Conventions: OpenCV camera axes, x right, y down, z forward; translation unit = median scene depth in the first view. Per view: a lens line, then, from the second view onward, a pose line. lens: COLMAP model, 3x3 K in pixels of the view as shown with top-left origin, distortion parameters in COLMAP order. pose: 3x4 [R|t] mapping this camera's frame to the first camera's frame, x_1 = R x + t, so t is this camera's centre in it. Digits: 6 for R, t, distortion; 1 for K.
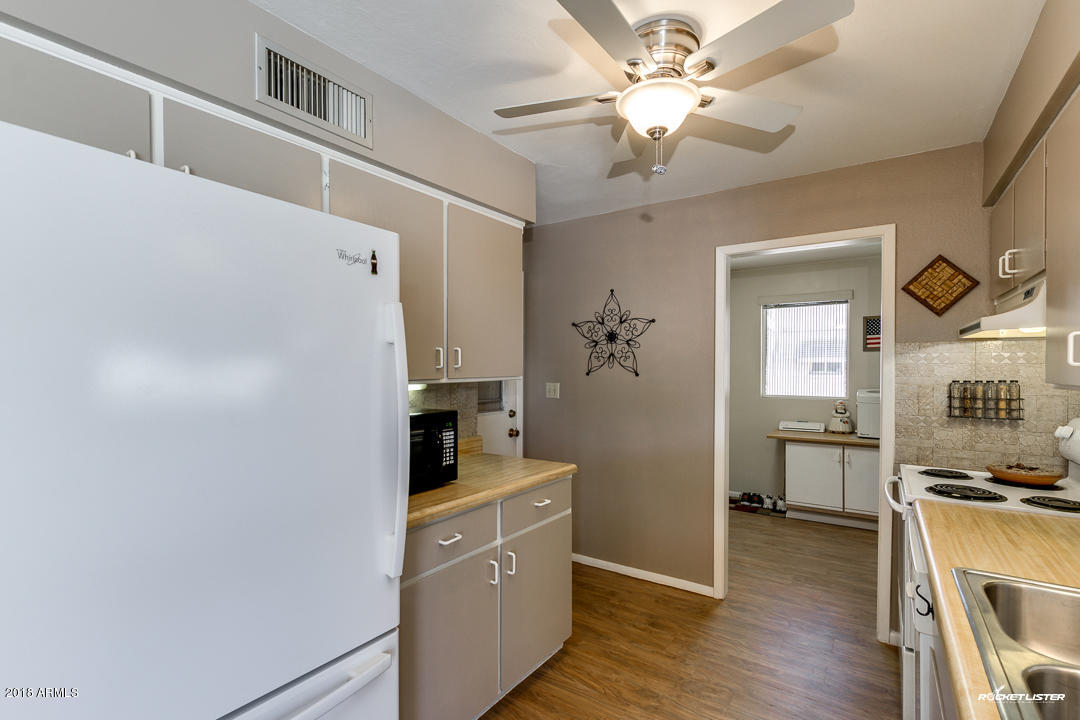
lens RADIAL K [[498.5, 0, 535.0], [0, 498.5, 366.4], [0, 0, 1]] dist [0.003972, -0.000991]
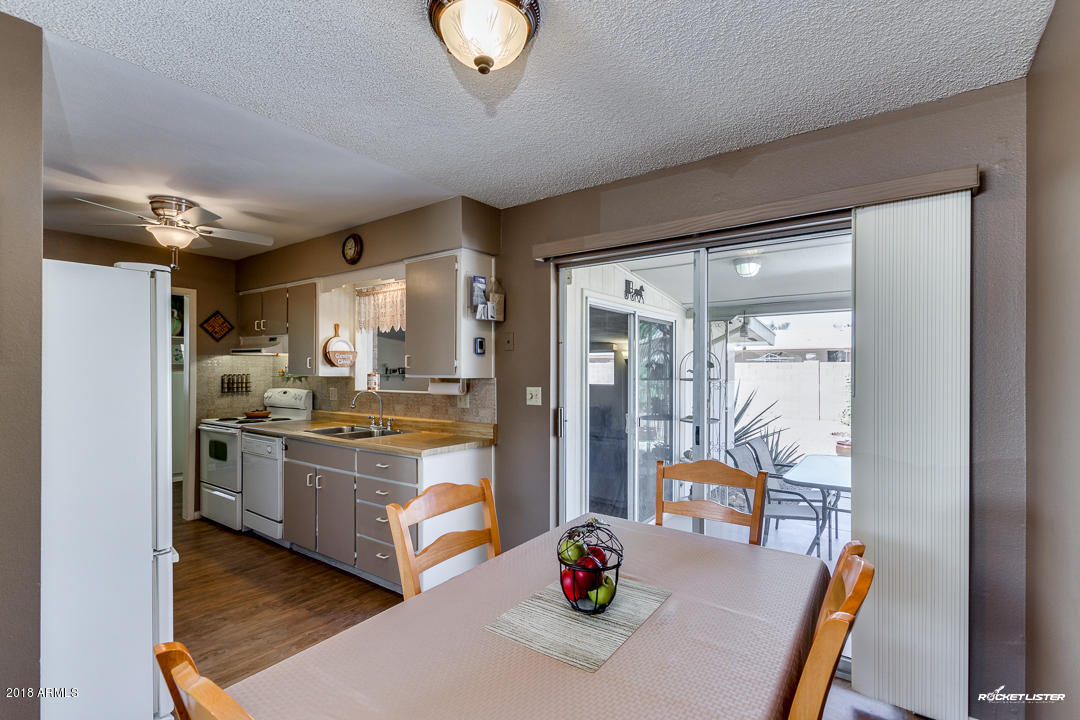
lens RADIAL K [[498.5, 0, 545.0], [0, 498.5, 367.7], [0, 0, 1]] dist [0.003972, -0.000991]
pose [[0.019471, 0.001584, 0.999809, -1.093323], [-0.004237, 0.999990, -0.001502, -0.001394], [-0.999801, -0.004207, 0.019477, -0.318079]]
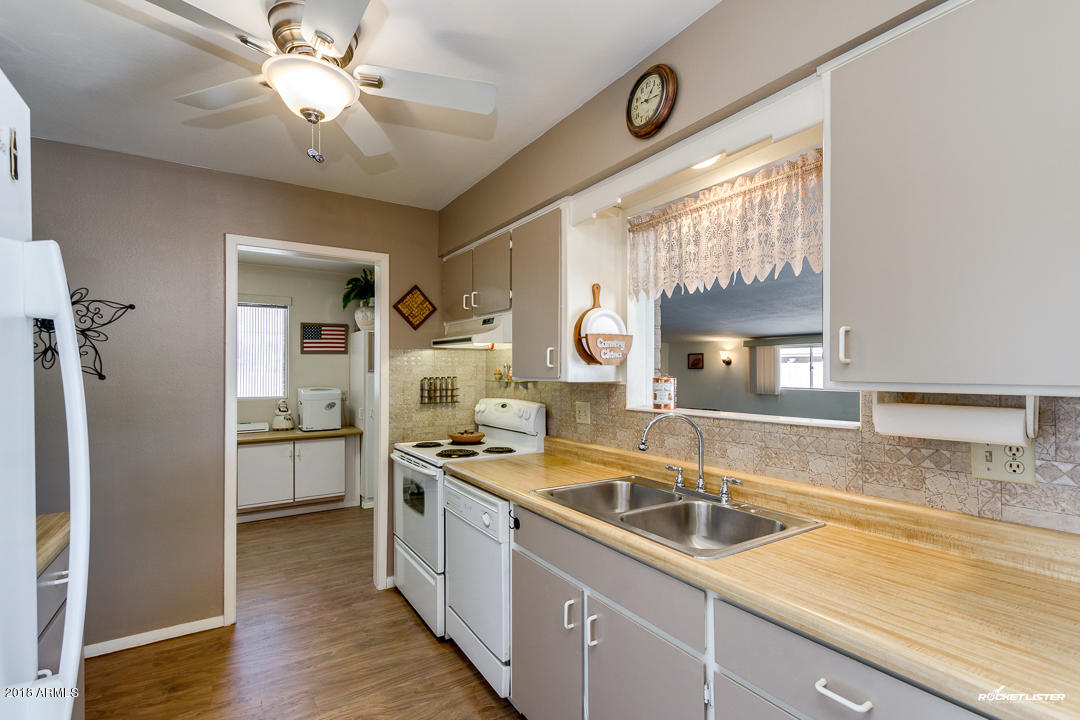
lens RADIAL K [[498.5, 0, 537.1], [0, 498.5, 366.7], [0, 0, 1]] dist [0.003972, -0.000991]
pose [[0.389289, 0.004438, 0.921105, -0.296387], [-0.001169, 0.999990, -0.004324, 0.004212], [-0.921115, 0.000607, 0.389291, 0.164384]]
